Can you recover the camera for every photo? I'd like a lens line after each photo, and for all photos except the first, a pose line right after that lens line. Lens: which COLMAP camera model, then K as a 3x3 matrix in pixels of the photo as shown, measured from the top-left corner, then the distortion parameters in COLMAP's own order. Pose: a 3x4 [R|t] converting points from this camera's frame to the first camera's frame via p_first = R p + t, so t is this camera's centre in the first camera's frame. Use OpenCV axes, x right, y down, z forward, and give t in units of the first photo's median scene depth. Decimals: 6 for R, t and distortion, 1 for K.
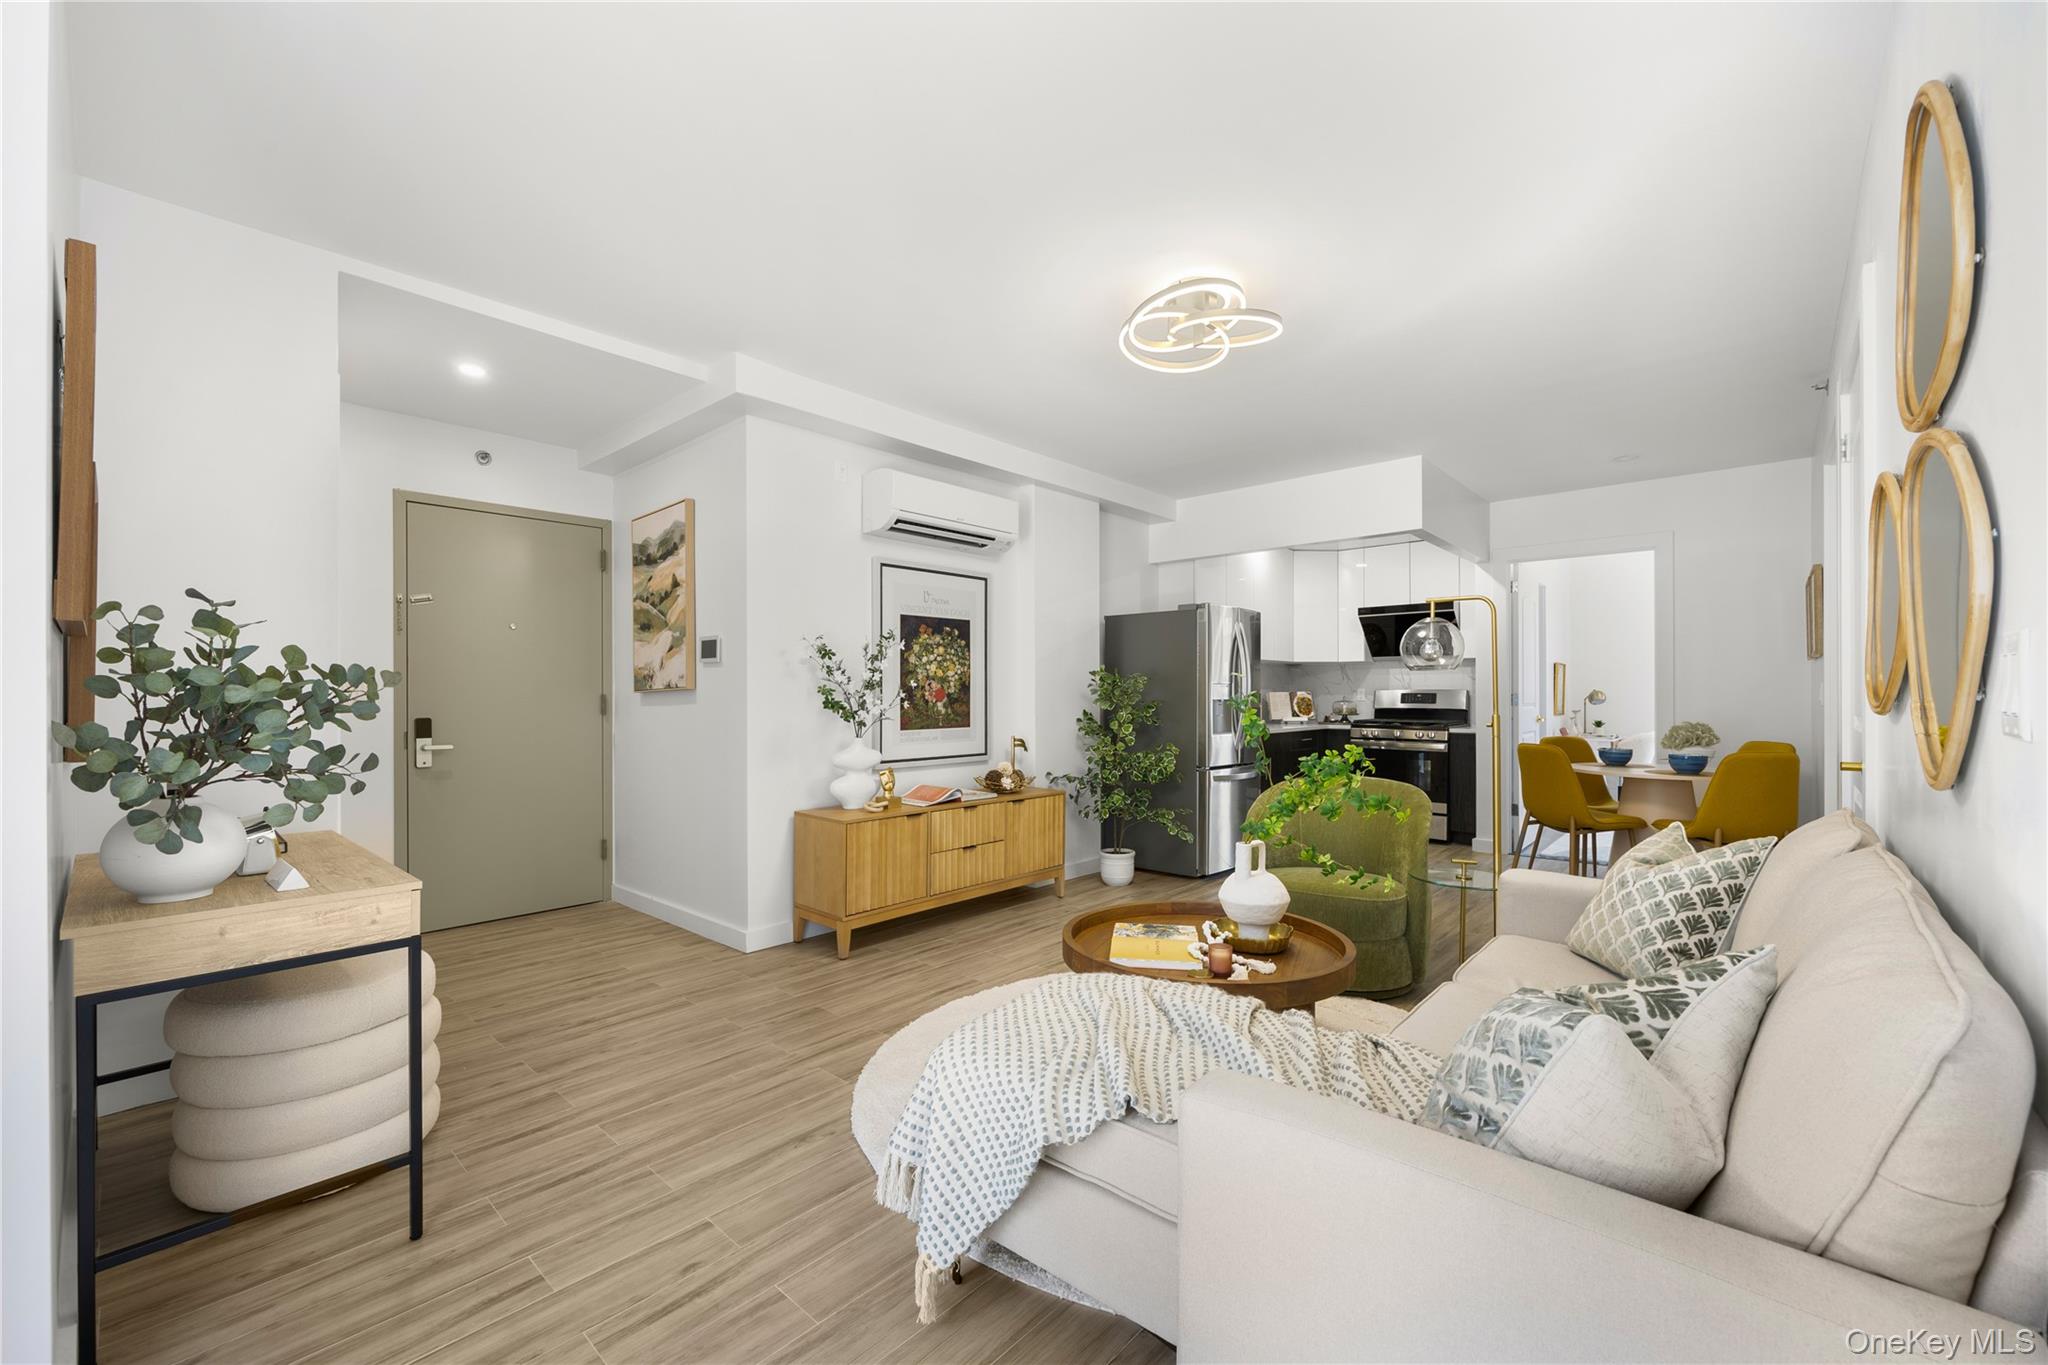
lens RADIAL K [[830.6, 0, 1028.2], [0, 830.6, 693.5], [0, 0, 1]] dist [-0.008932, 0.000273]
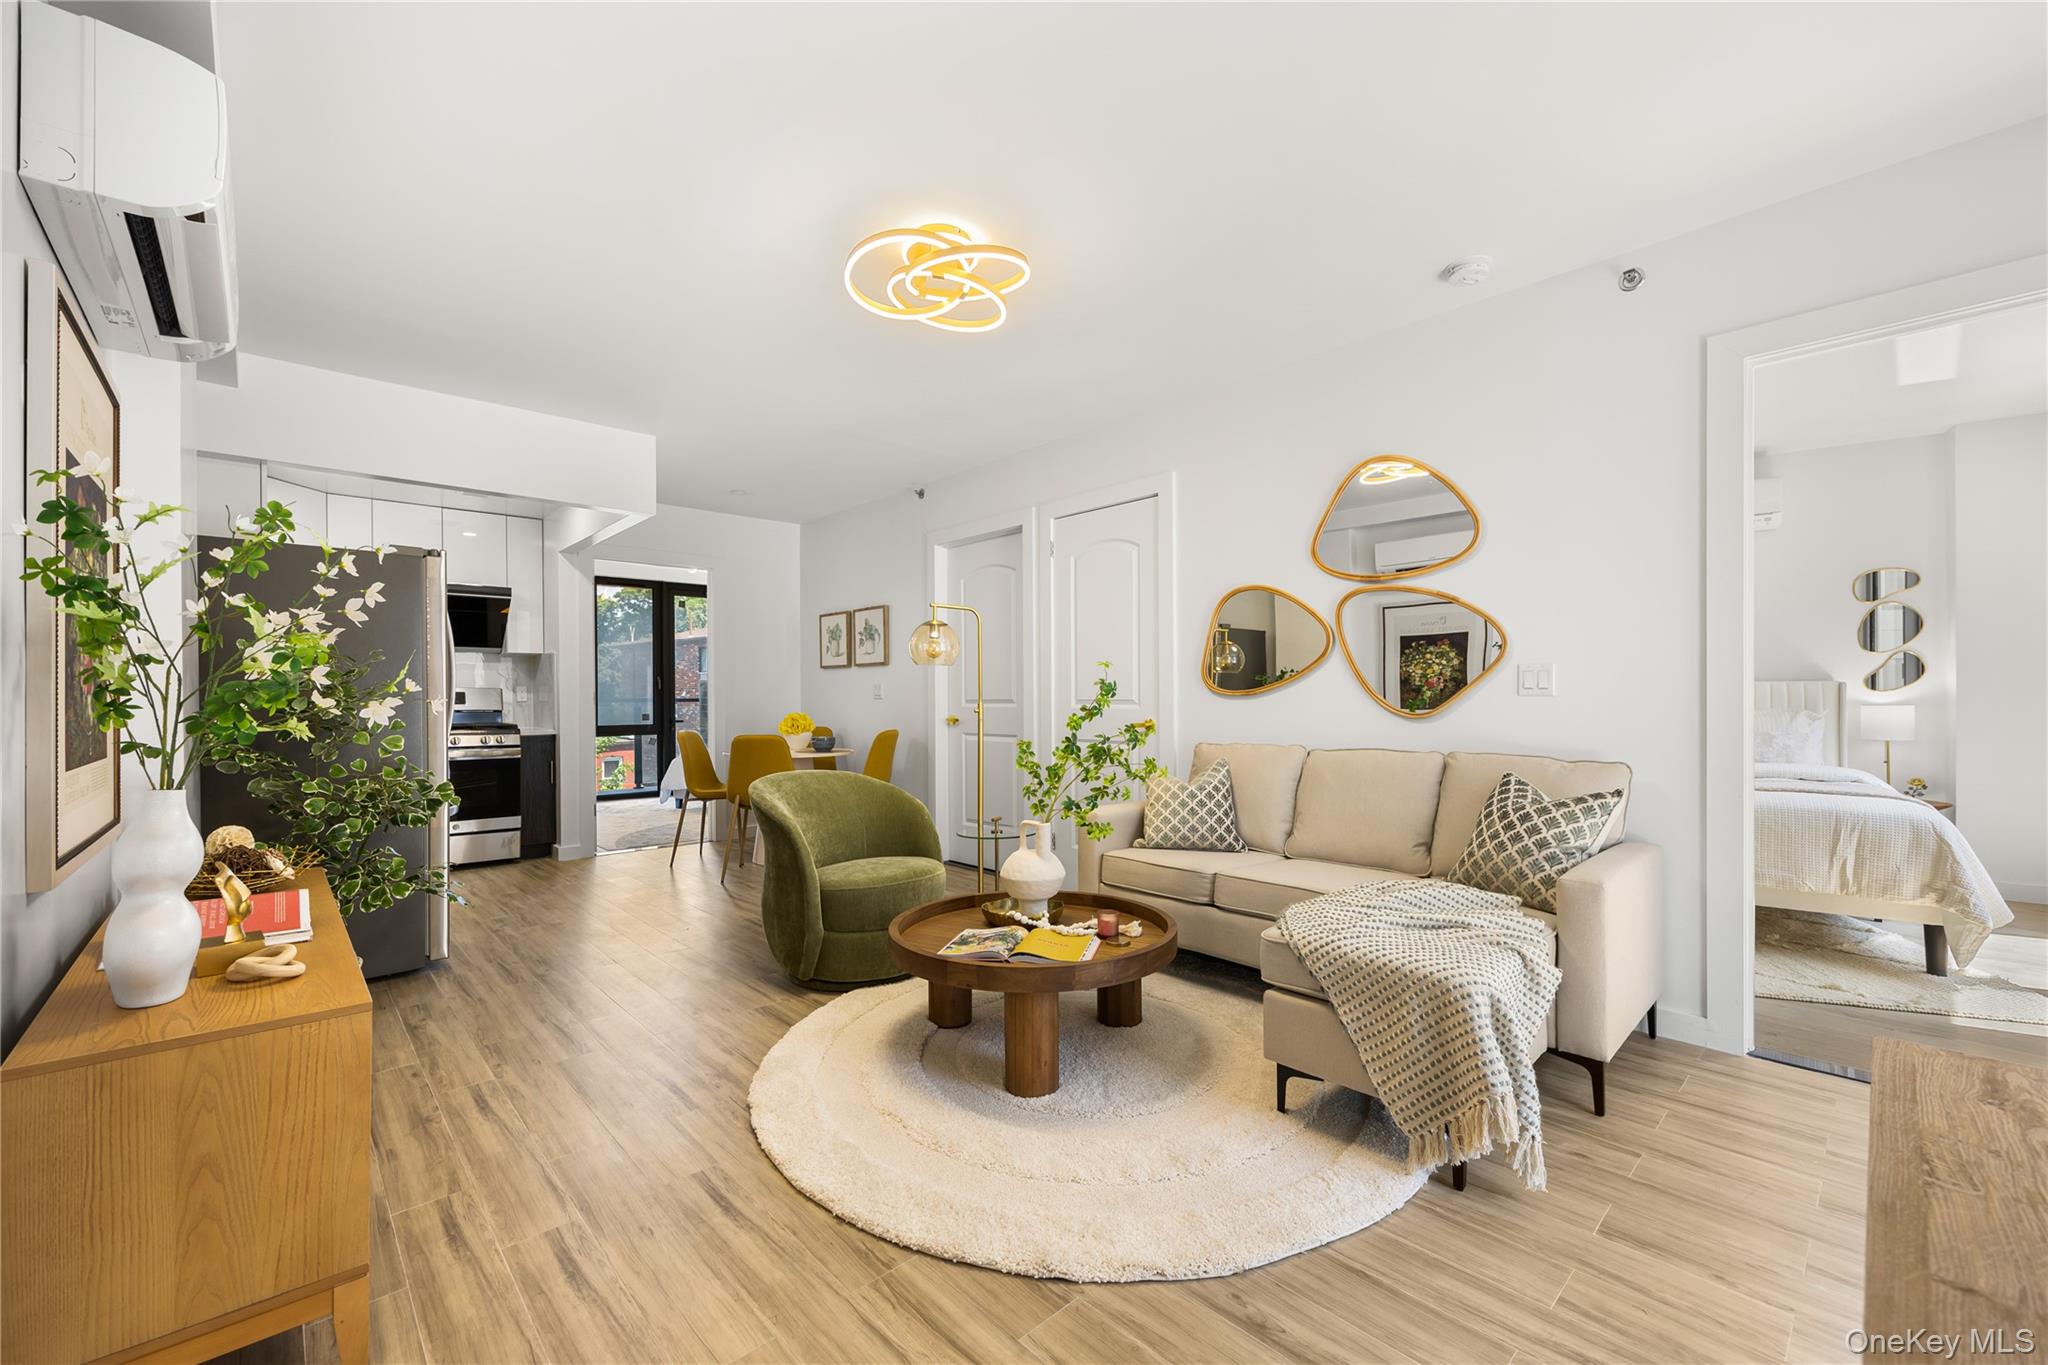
lens RADIAL K [[830.6, 0, 1028.2], [0, 830.6, 693.5], [0, 0, 1]] dist [-0.008932, 0.000273]
pose [[0.093293, 0.004859, 0.995627, -0.299326], [0.005911, 0.999968, -0.005434, 0.009476], [-0.995621, 0.006392, 0.093261, 0.350920]]
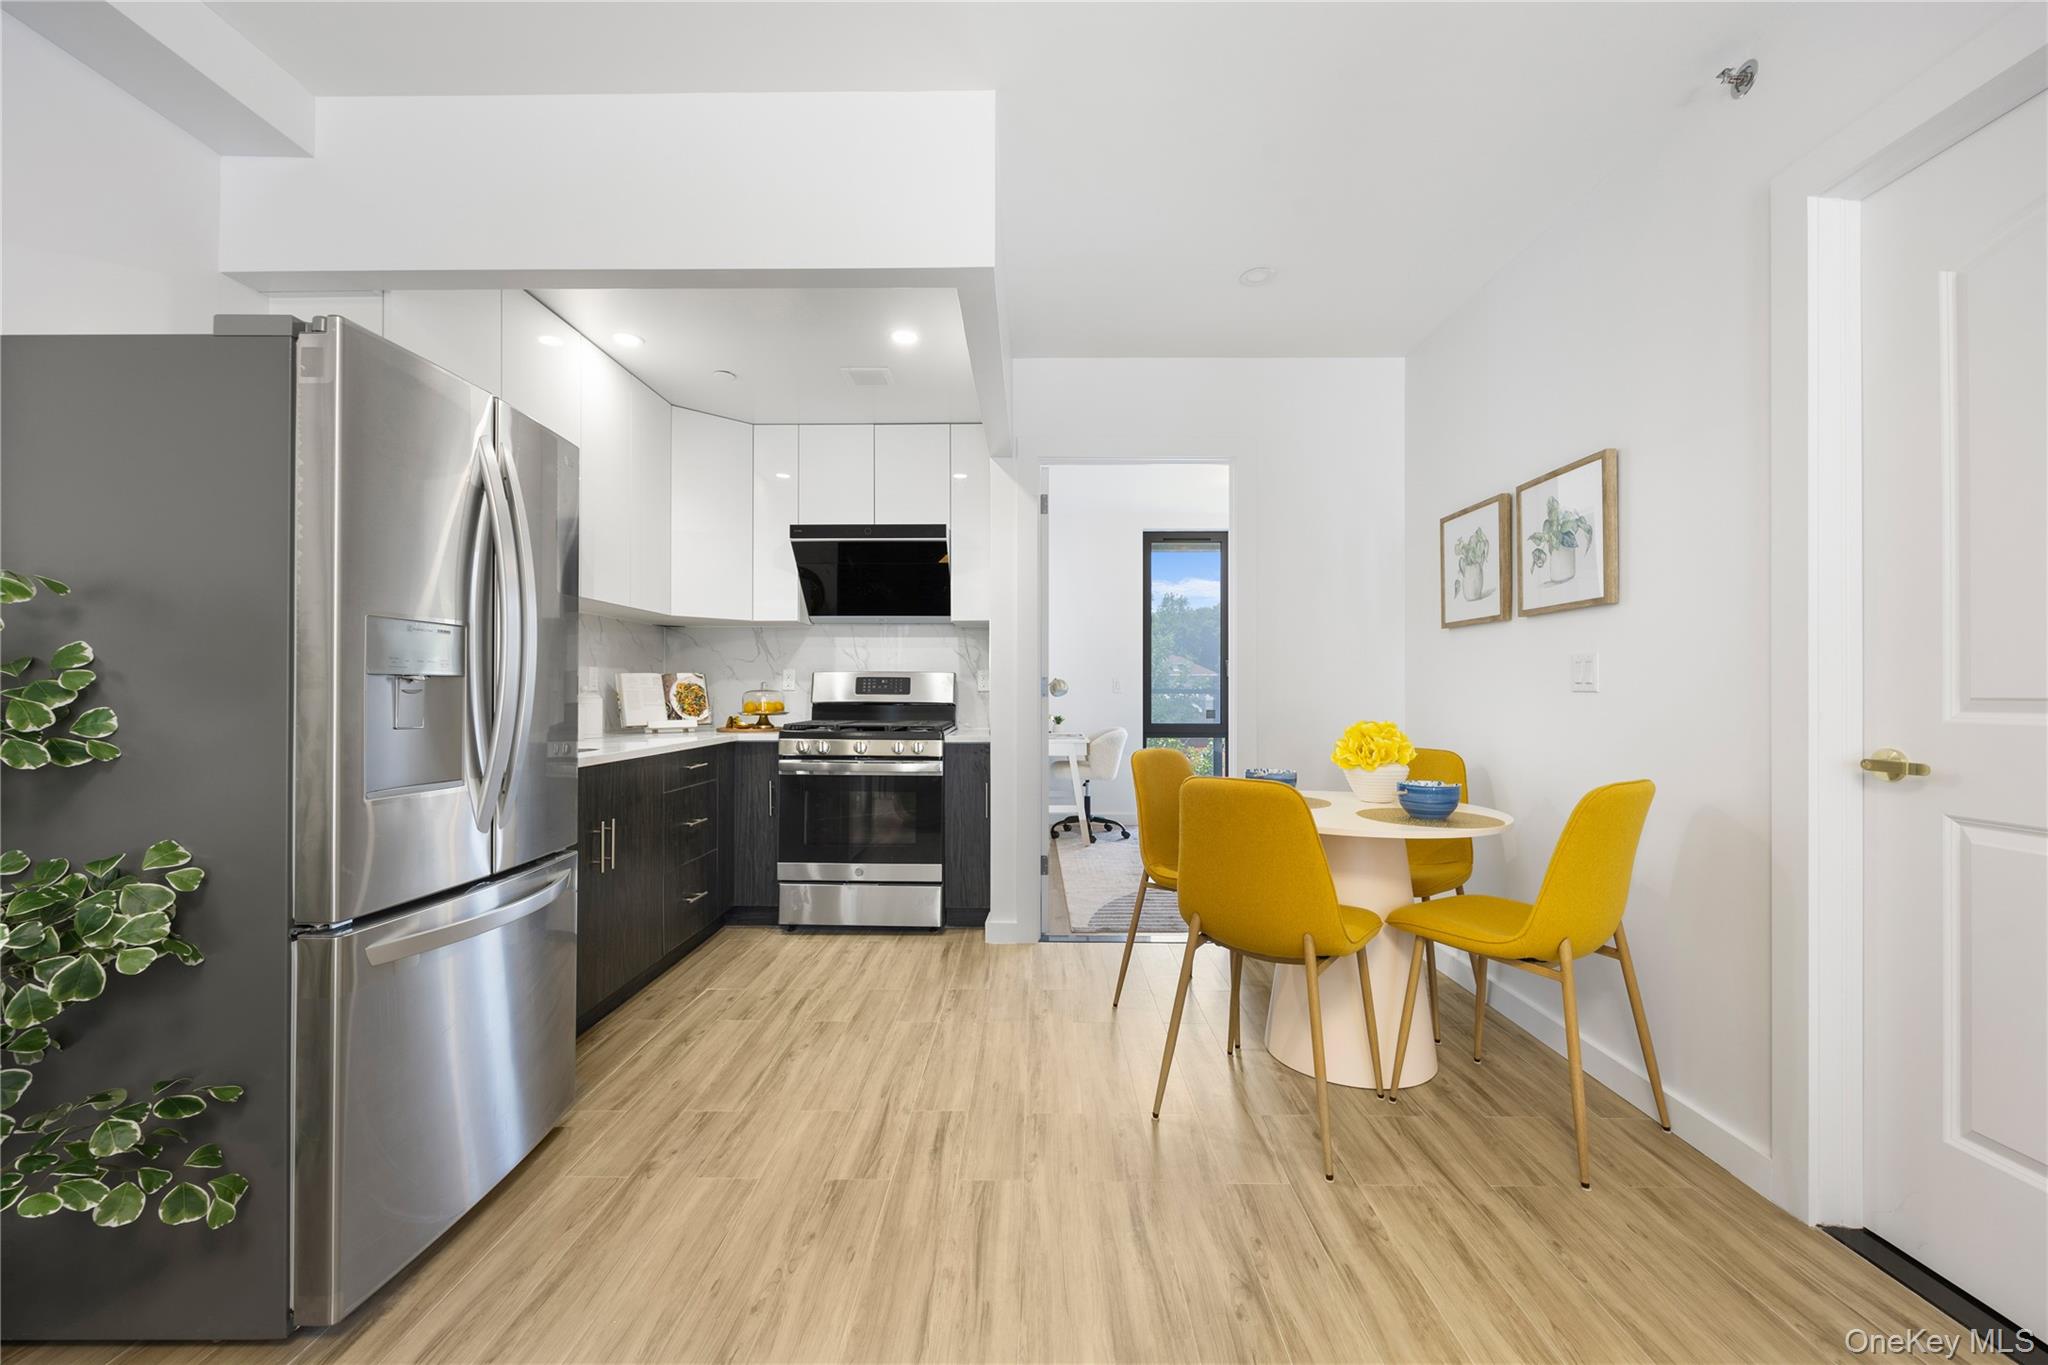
lens RADIAL K [[822.5, 0, 1024.0], [0, 822.5, 682.5], [0, 0, 1]] dist [0.000273, -0.000128]
pose [[0.756187, 0.008397, 0.654302, 0.156210], [-0.002191, 0.999945, -0.010301, 0.009740], [-0.654352, 0.006356, 0.756163, 0.484156]]
